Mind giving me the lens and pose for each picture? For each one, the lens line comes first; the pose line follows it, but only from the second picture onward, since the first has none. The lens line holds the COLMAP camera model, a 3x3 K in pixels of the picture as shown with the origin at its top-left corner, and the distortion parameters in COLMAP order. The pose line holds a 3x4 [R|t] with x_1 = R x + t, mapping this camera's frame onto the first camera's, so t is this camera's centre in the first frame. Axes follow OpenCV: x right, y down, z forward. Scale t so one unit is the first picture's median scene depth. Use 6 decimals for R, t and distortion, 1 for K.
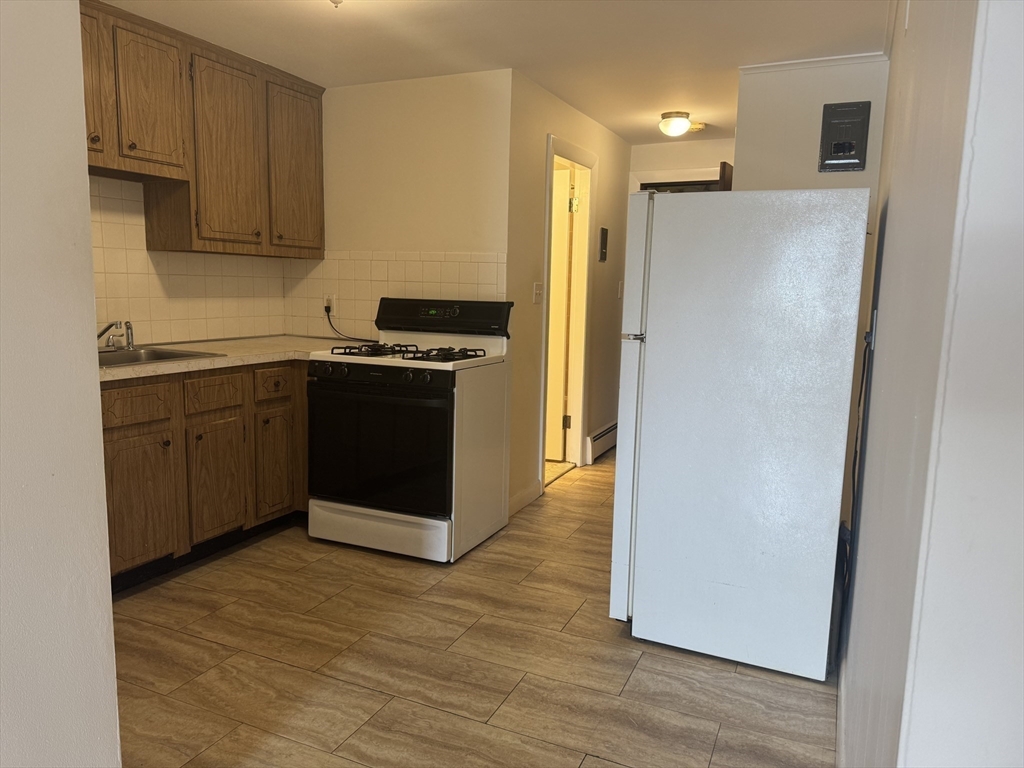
lens RADIAL K [[721.2, 0, 511.0], [0, 721.2, 383.0], [0, 0, 1]] dist [0.113448, -0.163446]
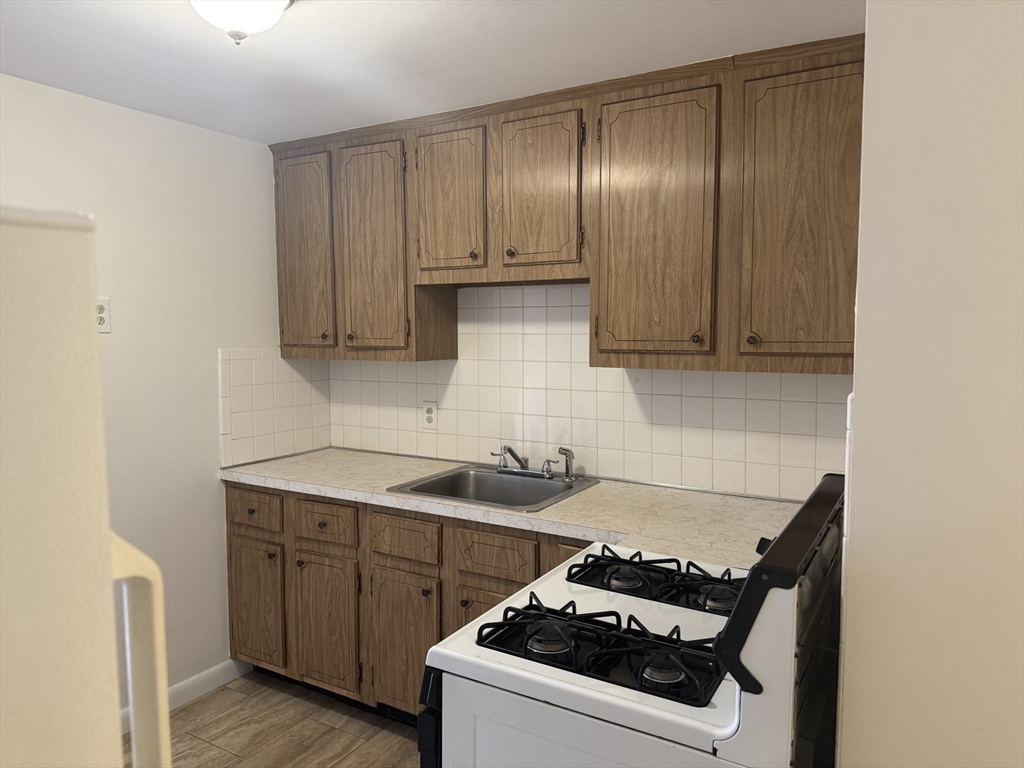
lens RADIAL K [[721.2, 0, 511.0], [0, 721.2, 383.0], [0, 0, 1]] dist [0.113448, -0.163446]
pose [[-0.113512, 0.056780, -0.991913, 0.338059], [-0.135490, 0.988154, 0.072070, -0.222916], [0.984255, 0.142575, -0.104474, 1.073605]]
